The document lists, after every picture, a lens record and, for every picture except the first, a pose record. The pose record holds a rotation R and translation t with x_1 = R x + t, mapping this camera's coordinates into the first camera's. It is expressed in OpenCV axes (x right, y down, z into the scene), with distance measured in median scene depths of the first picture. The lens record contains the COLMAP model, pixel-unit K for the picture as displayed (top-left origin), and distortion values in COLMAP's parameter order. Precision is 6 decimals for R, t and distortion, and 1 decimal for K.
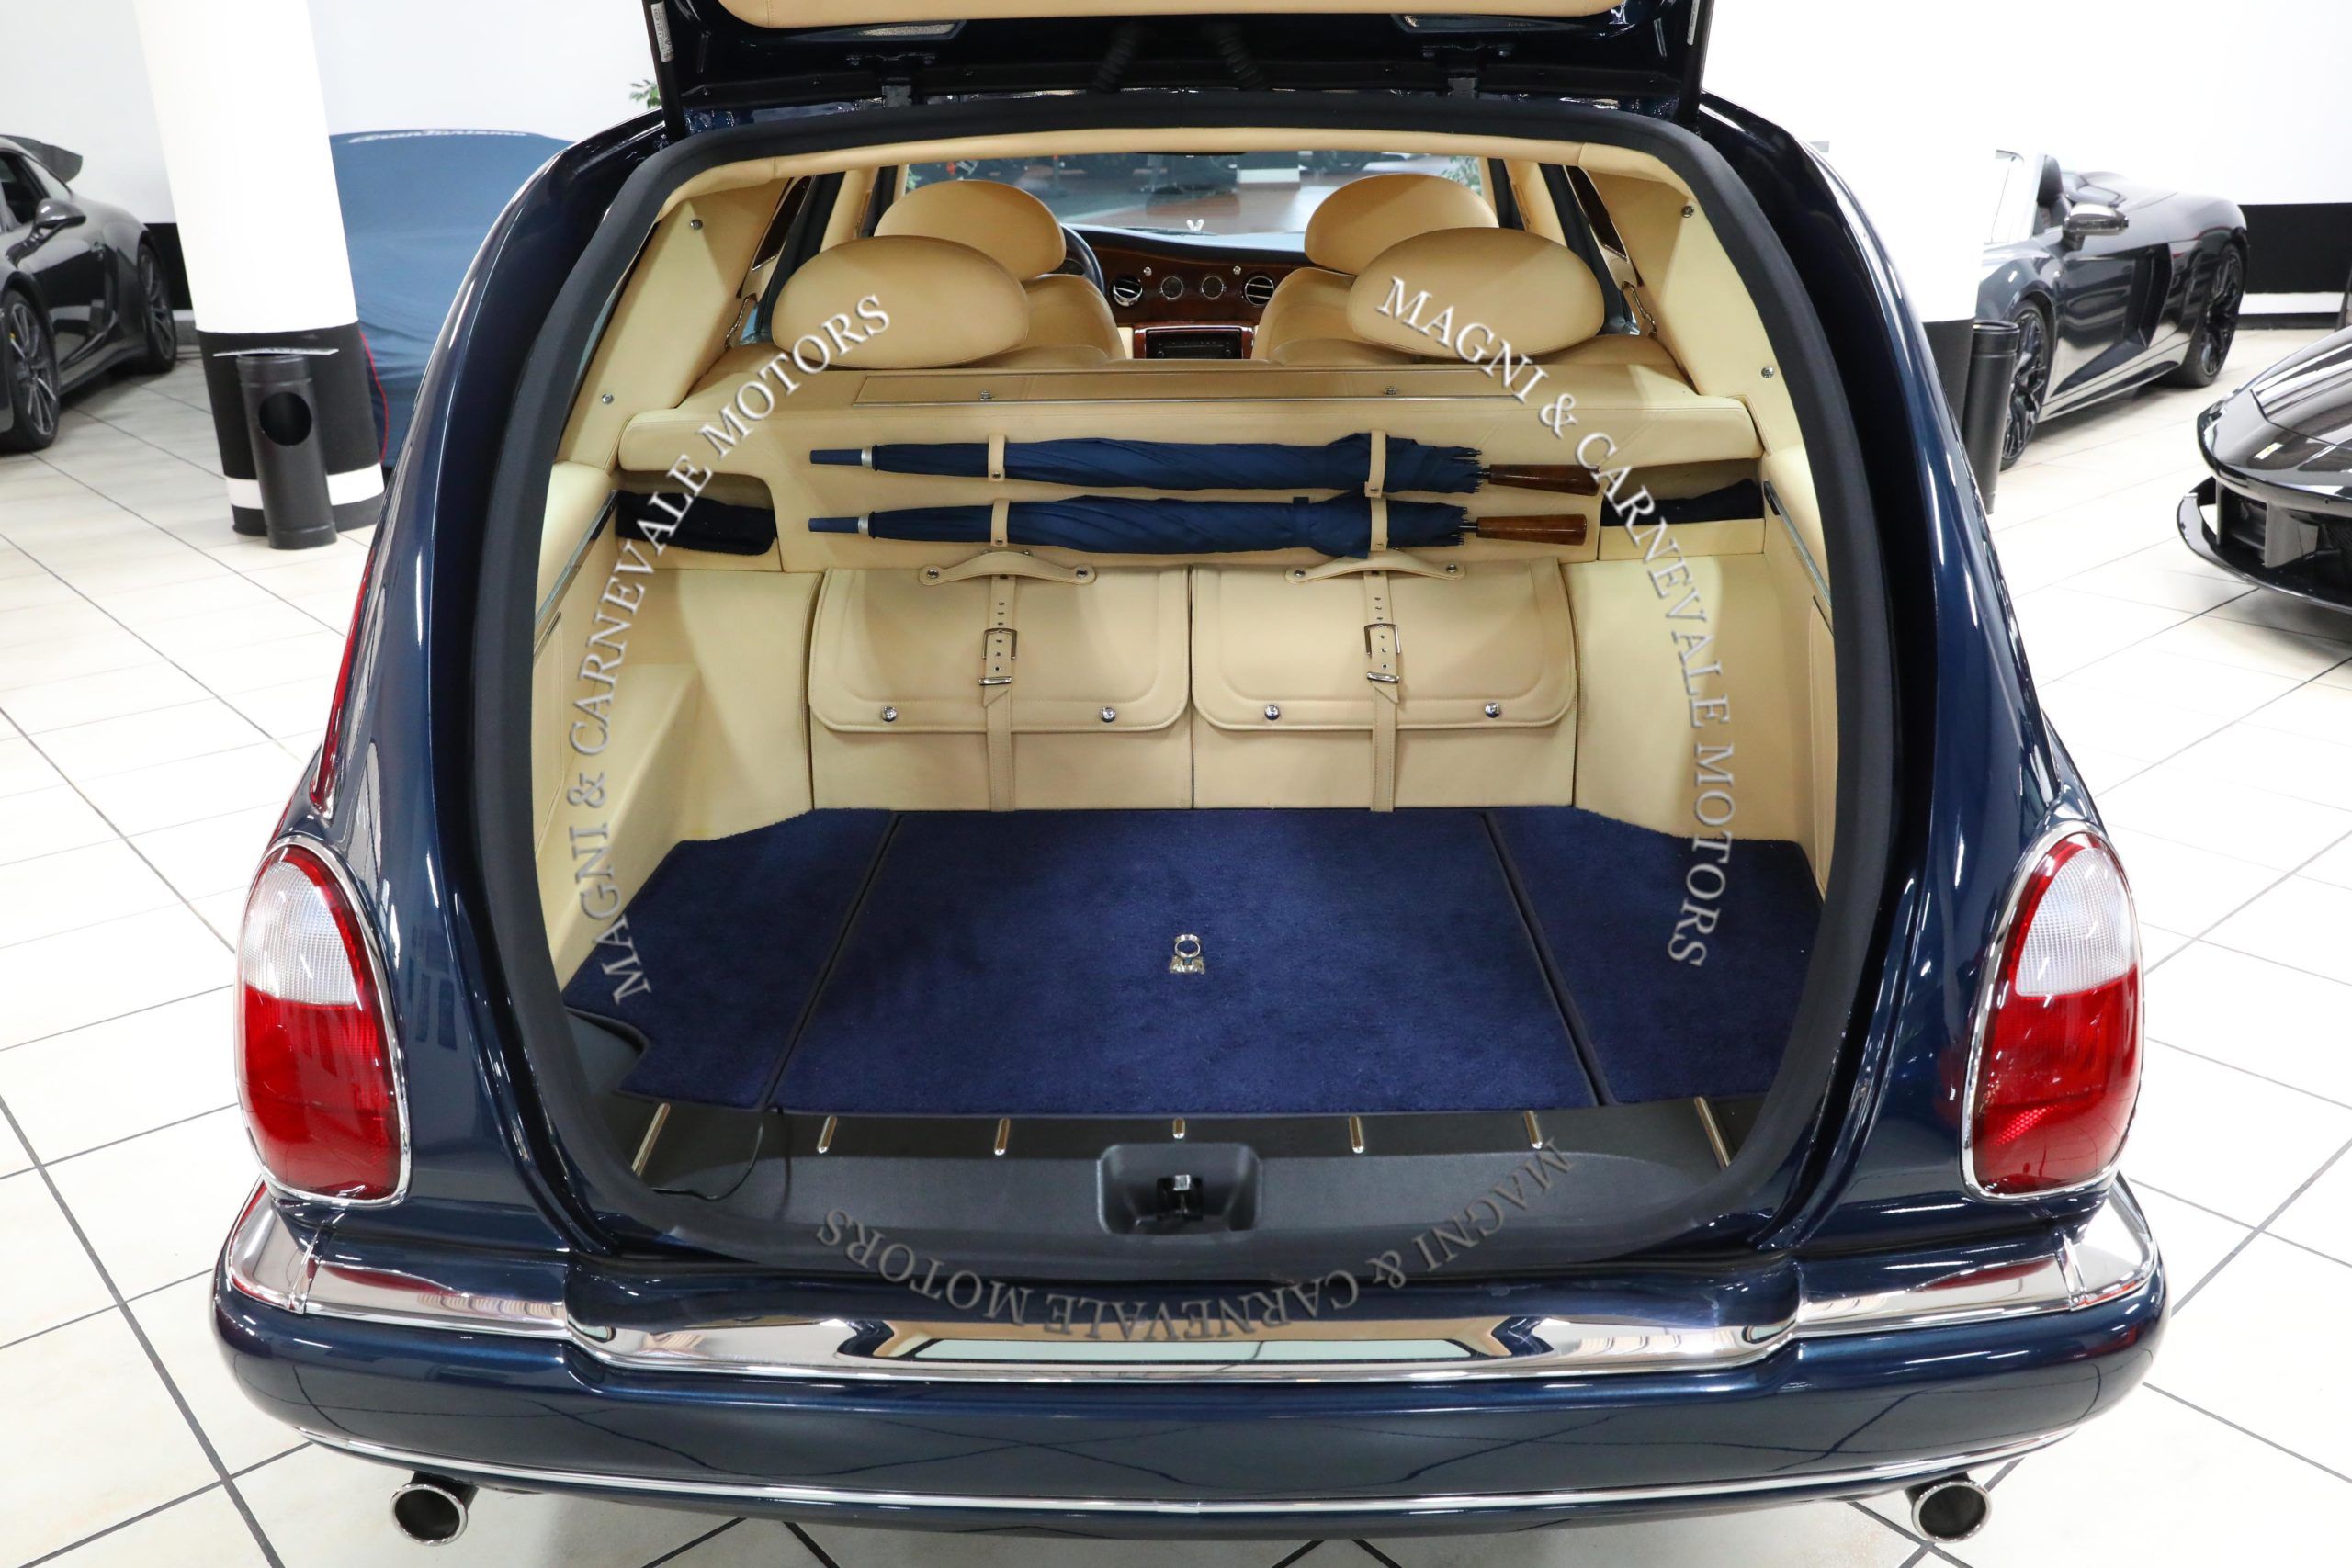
lens RADIAL K [[1976.7, 0, 1160.1], [0, 1976.7, 779.9], [0, 0, 1]] dist [-0.026200, -0.005905]
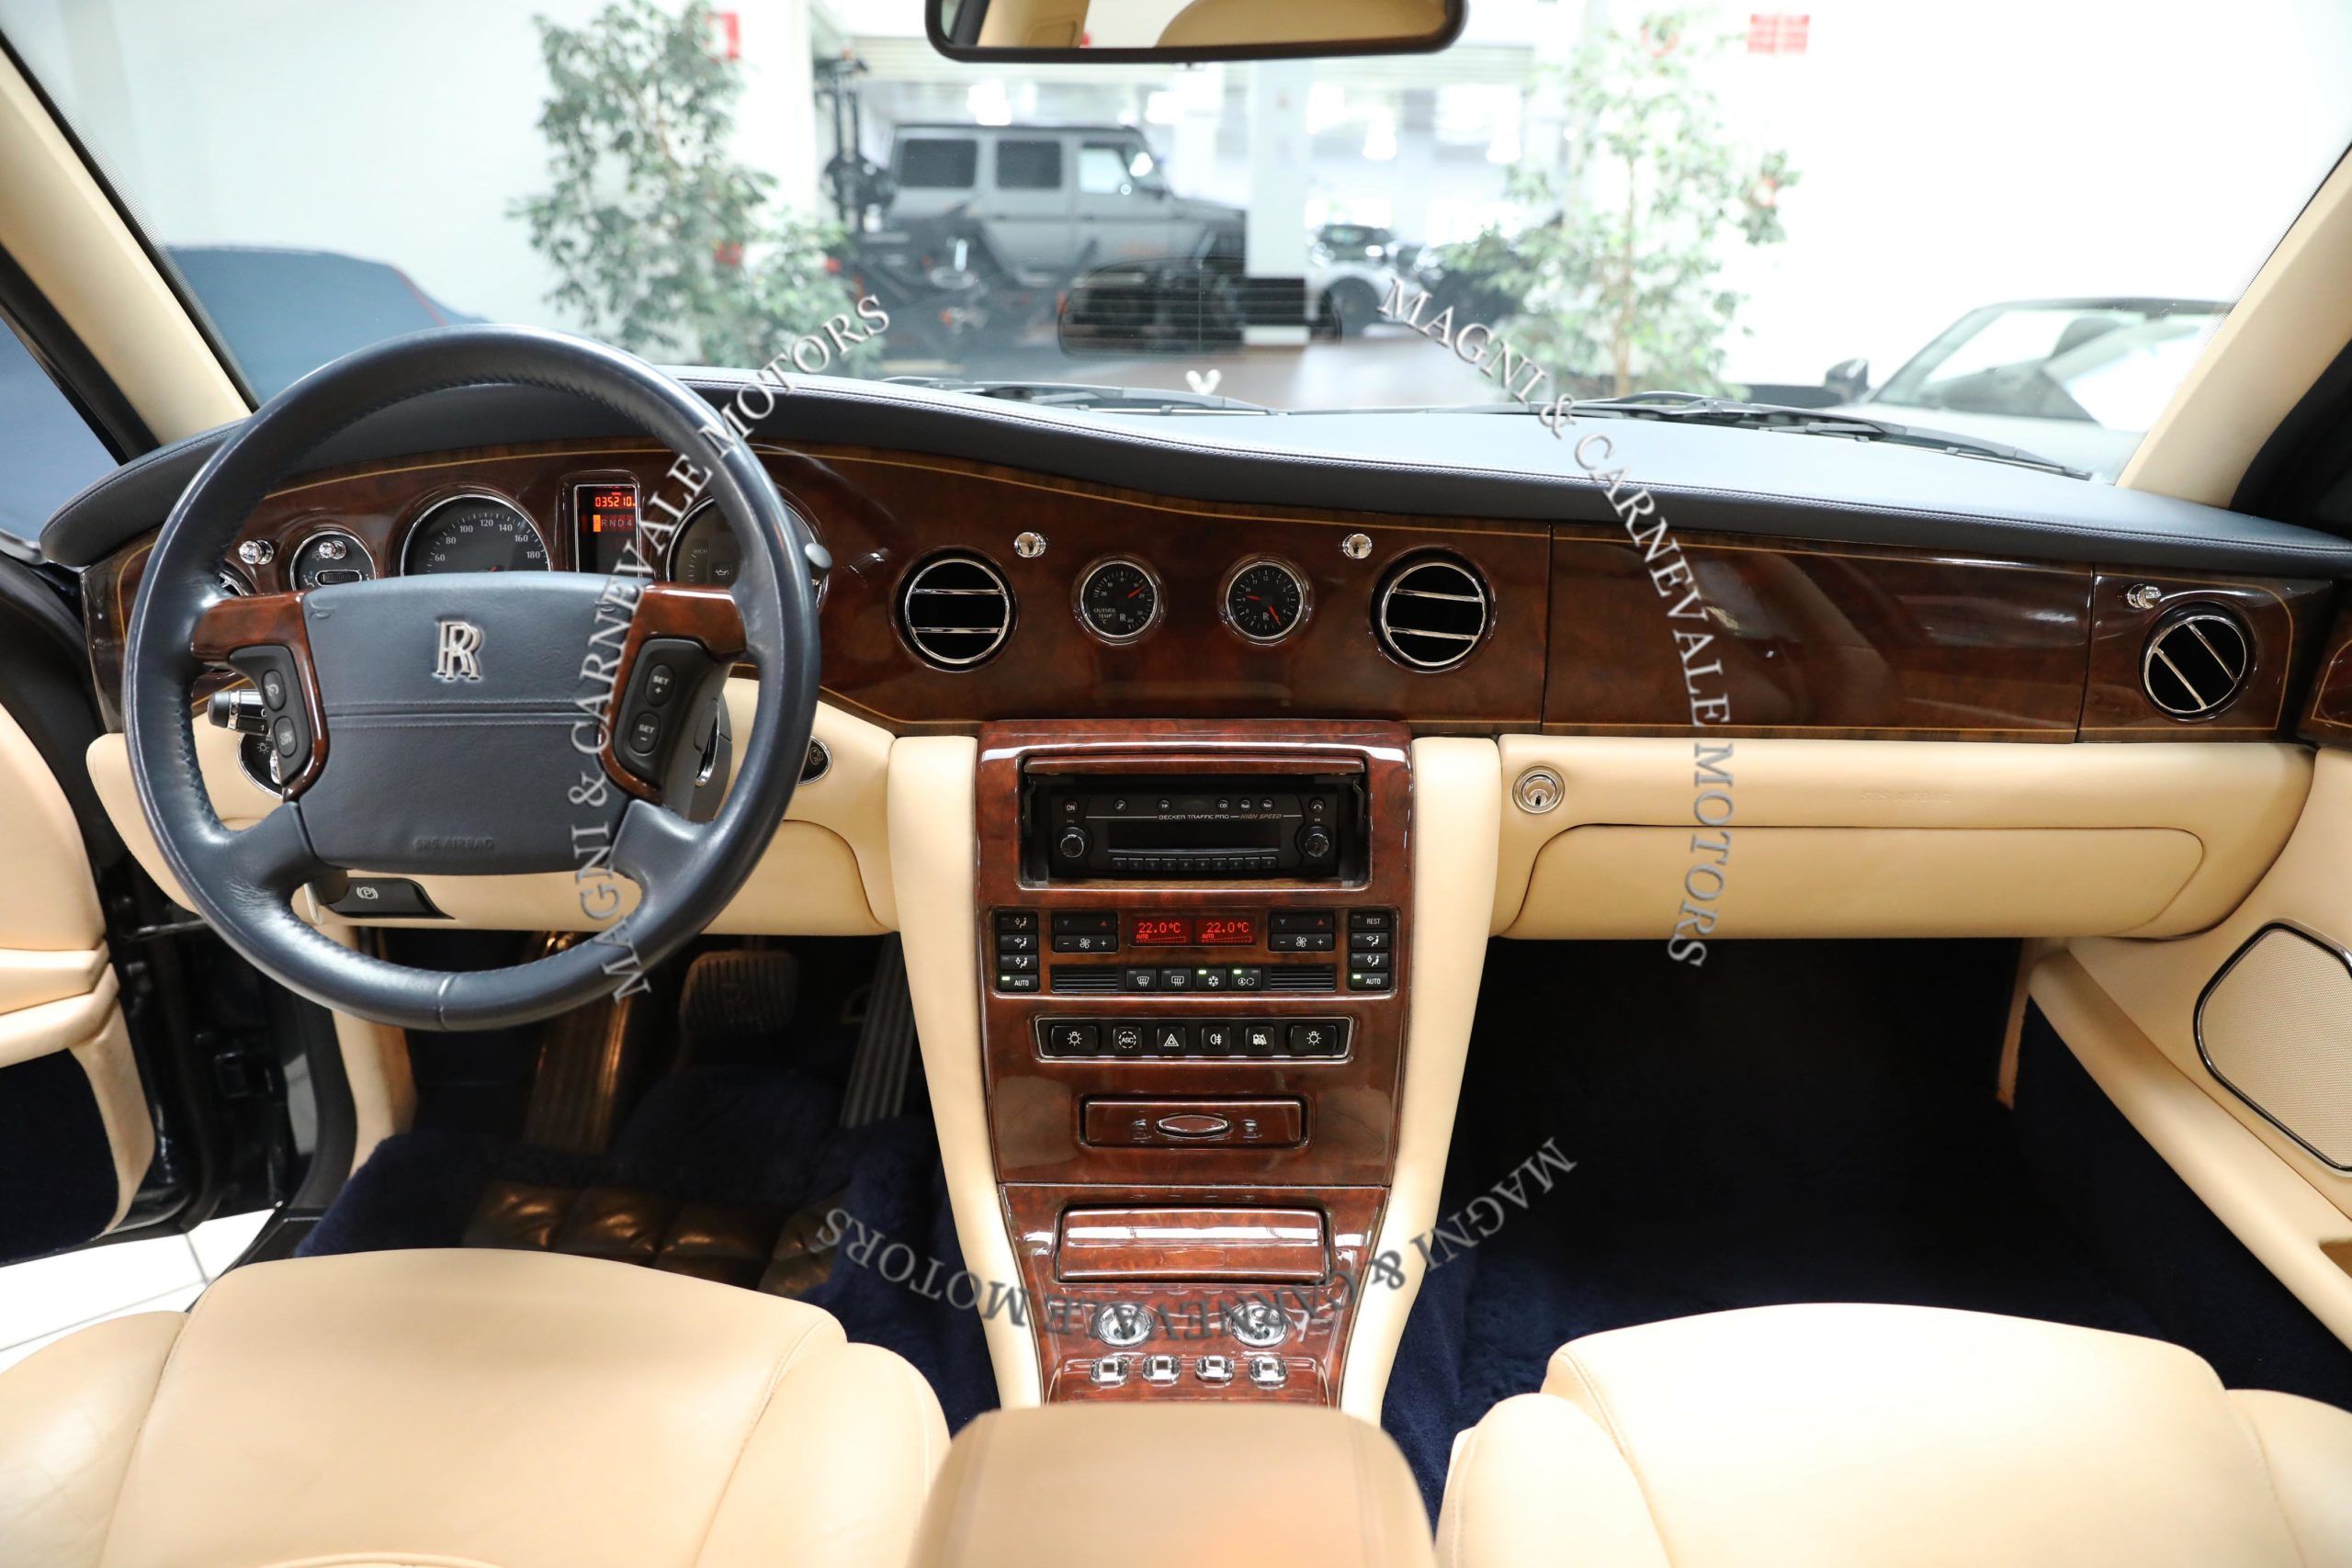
lens RADIAL K [[1626.1, 0, 1181.1], [0, 1626.1, 771.4], [0, 0, 1]] dist [-0.043279, -0.001679]
pose [[0.999757, 0.019555, 0.010173, 0.024567], [-0.019137, 0.999028, -0.039708, -0.415524], [-0.010939, 0.039504, 0.999160, 1.481819]]
